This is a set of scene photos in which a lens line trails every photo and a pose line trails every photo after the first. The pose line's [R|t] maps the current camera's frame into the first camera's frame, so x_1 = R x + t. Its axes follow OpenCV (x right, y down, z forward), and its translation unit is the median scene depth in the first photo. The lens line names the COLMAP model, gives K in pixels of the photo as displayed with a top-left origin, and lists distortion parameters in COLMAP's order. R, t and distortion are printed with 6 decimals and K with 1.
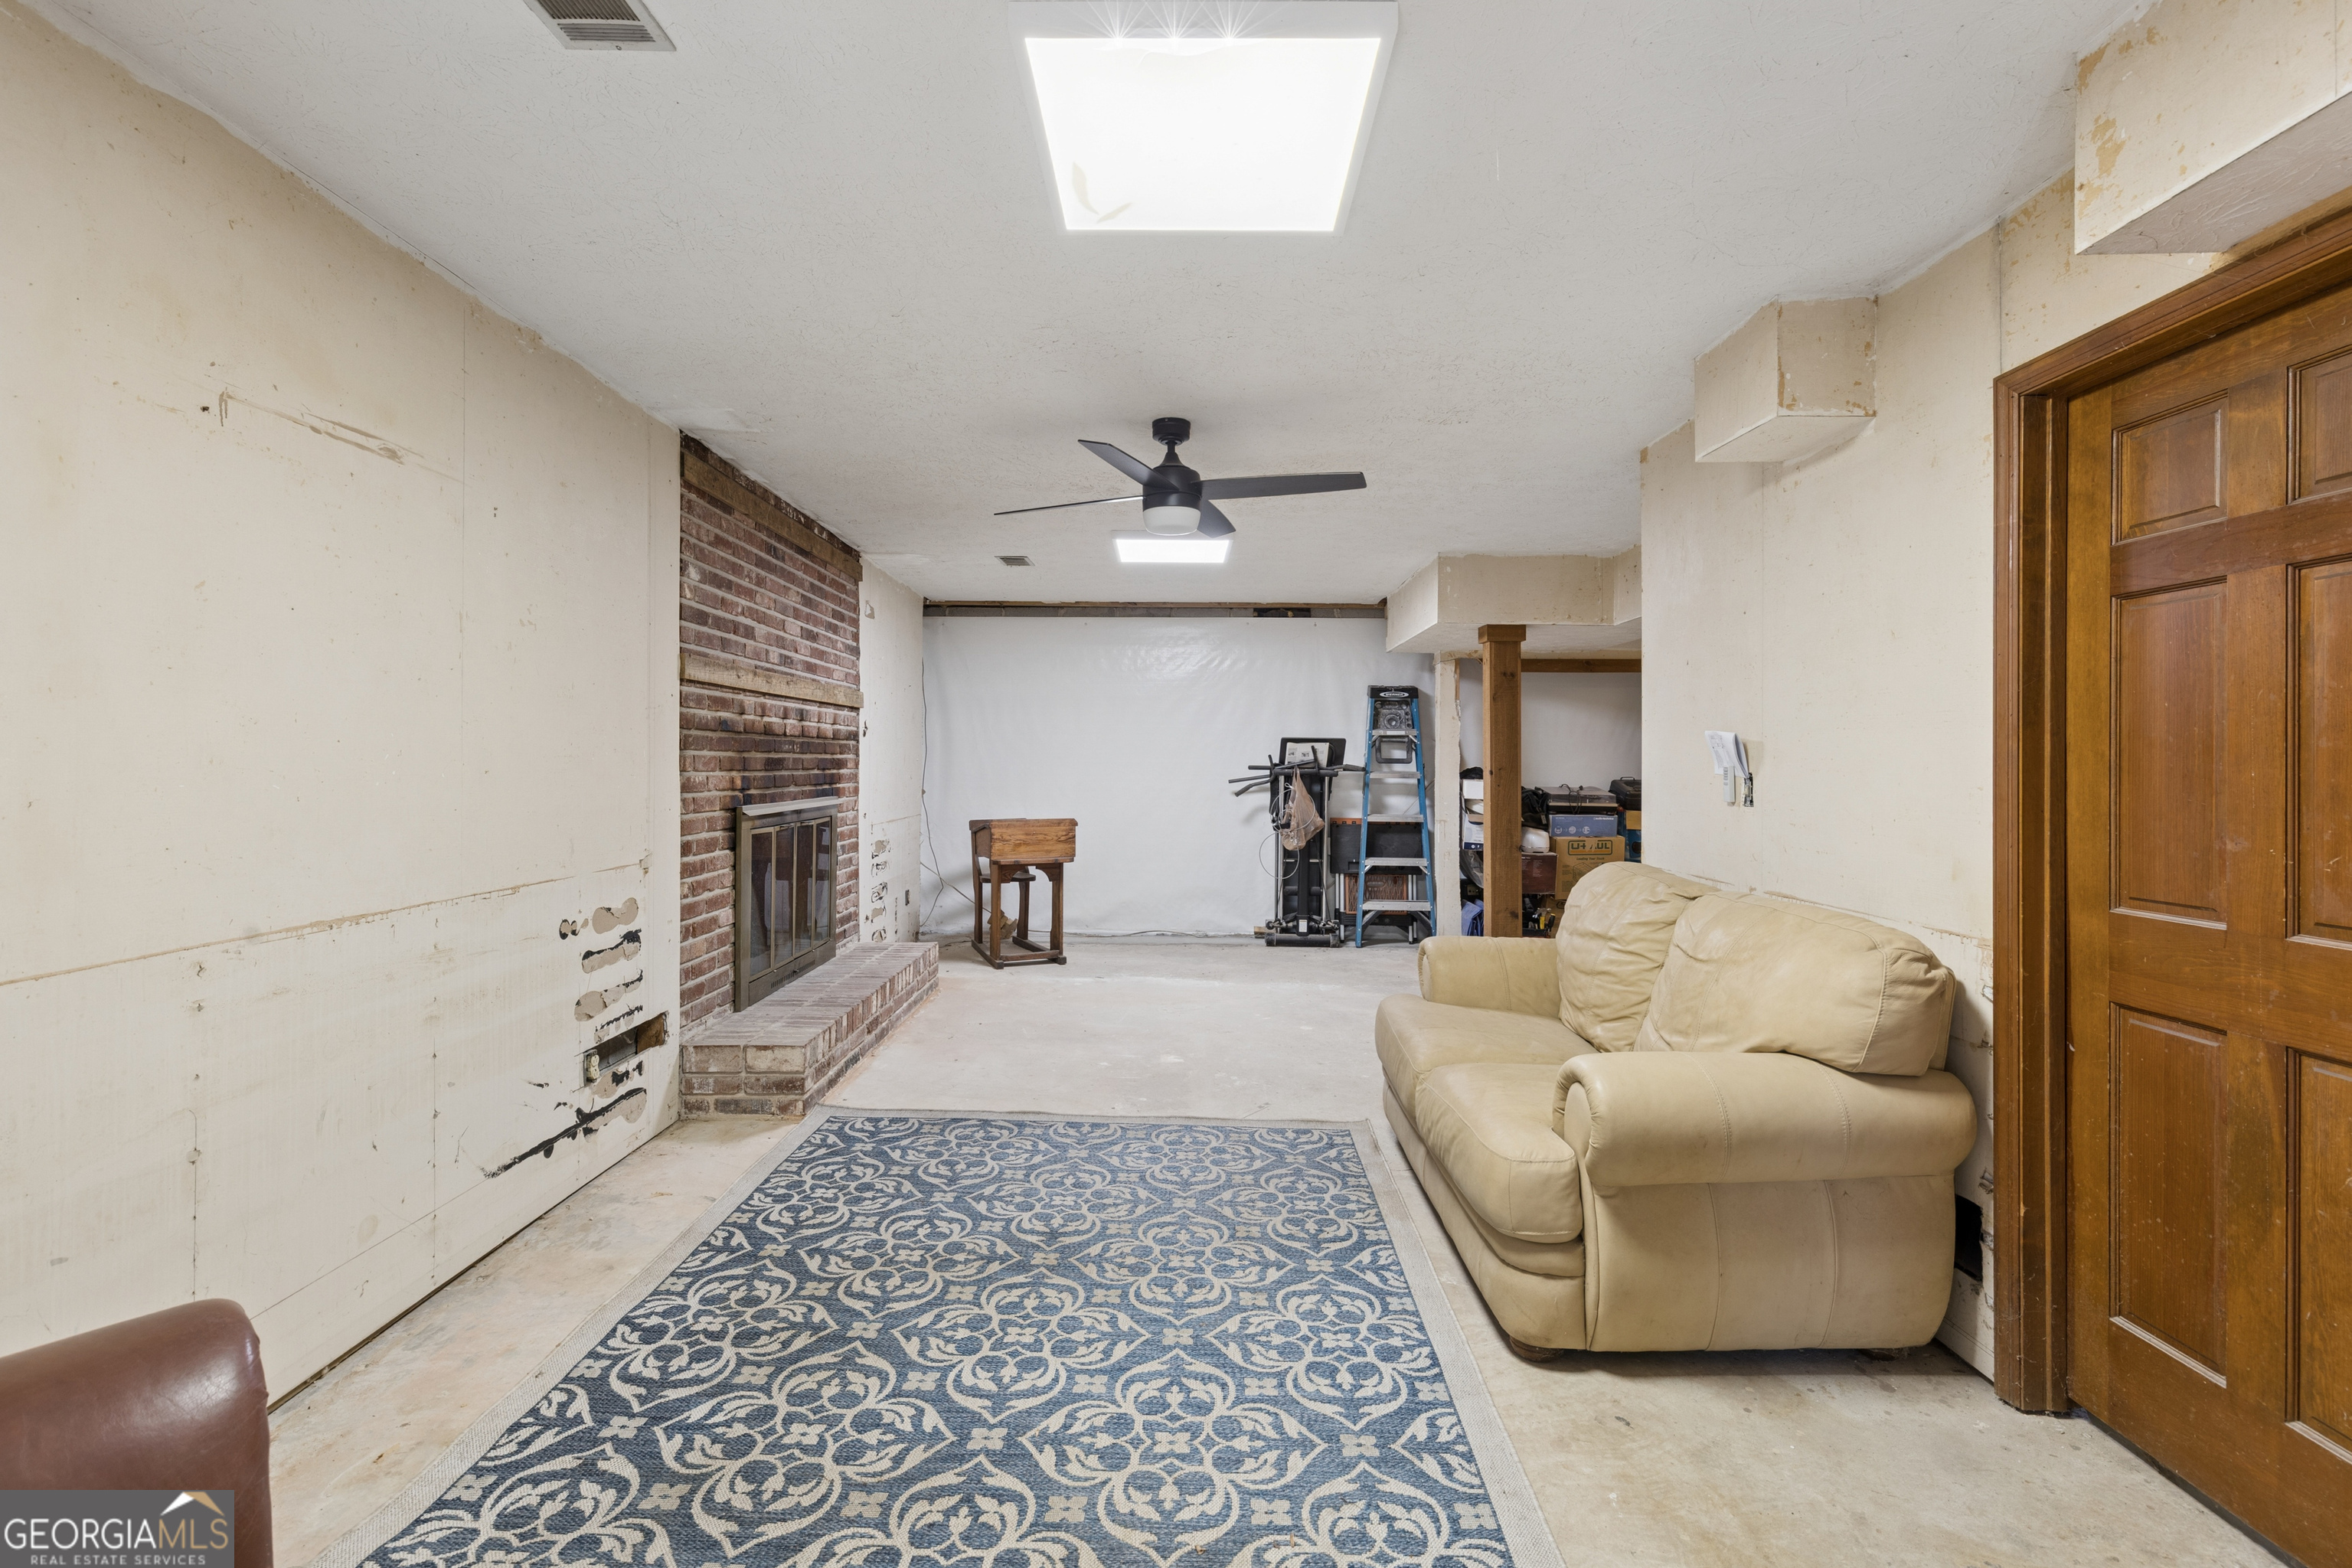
lens RADIAL K [[1097.2, 0, 1186.1], [0, 1097.2, 776.2], [0, 0, 1]] dist [0.009437, -0.000164]
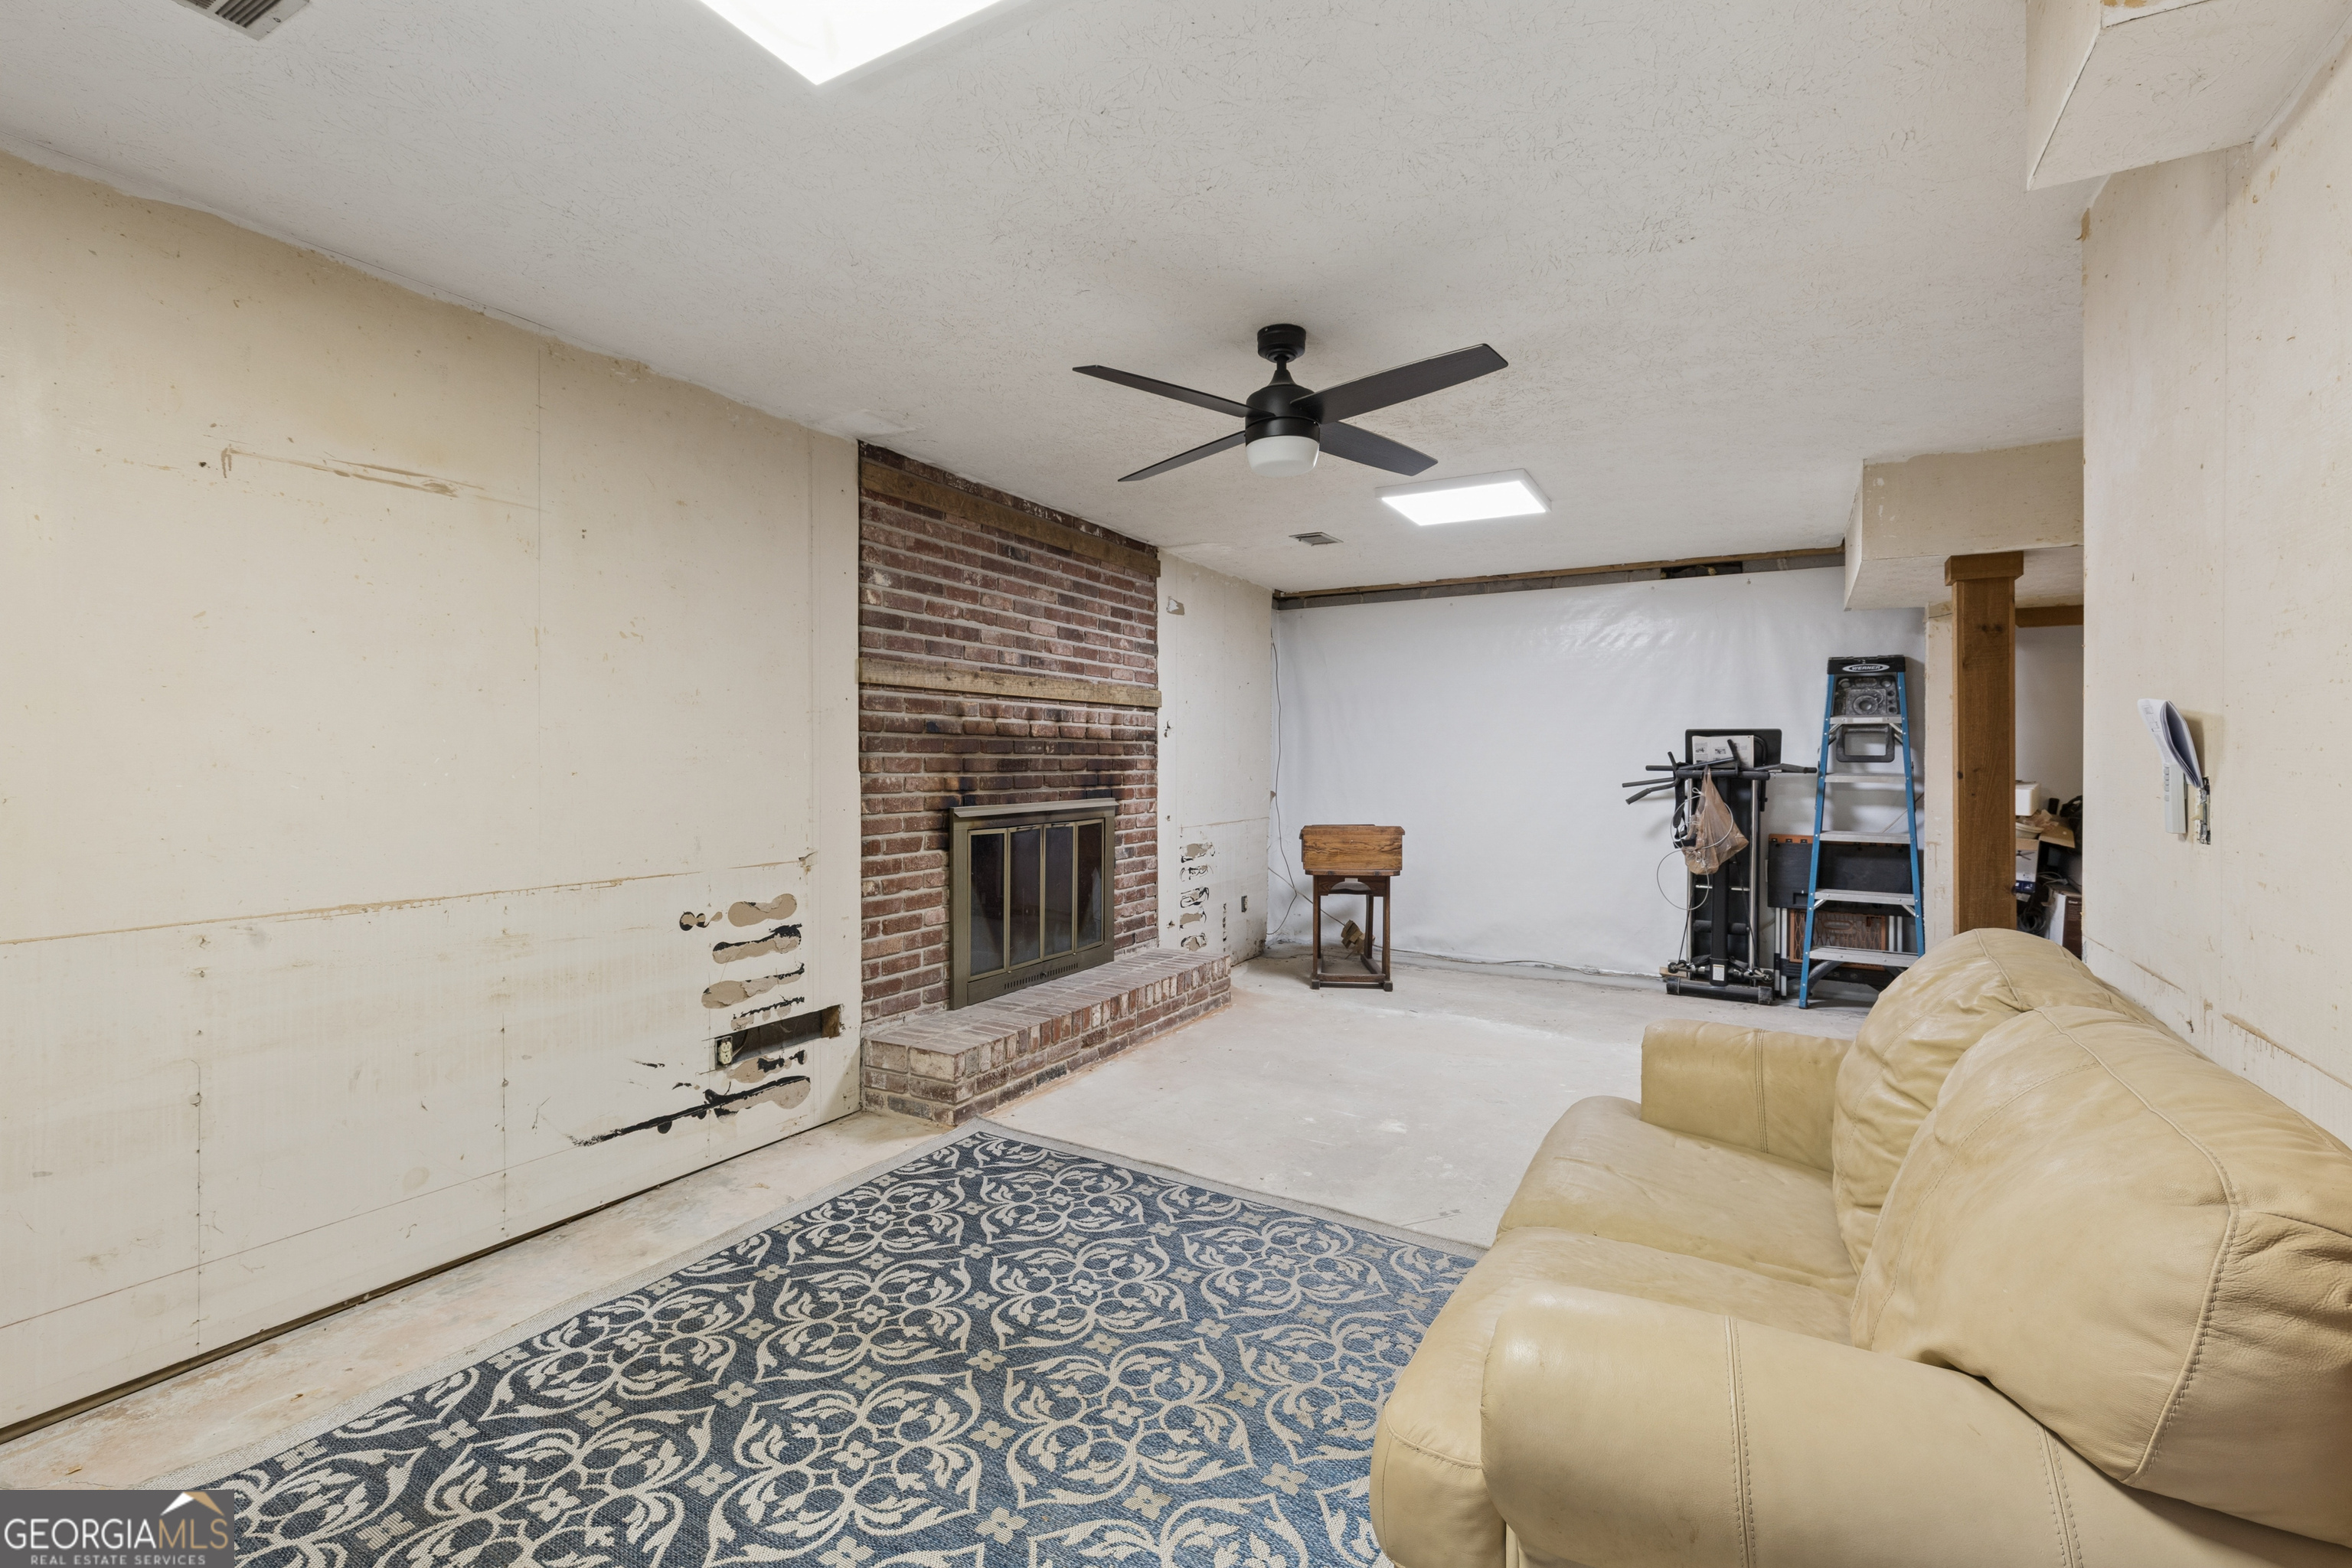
lens RADIAL K [[1085.0, 0, 1158.2], [0, 1085.0, 782.5], [0, 0, 1]] dist [0.007007, -0.000765]
pose [[0.861690, 0.005878, -0.507402, 0.294387], [-0.002950, 0.999974, 0.006575, -0.002781], [0.507427, -0.004169, 0.861685, 0.265066]]
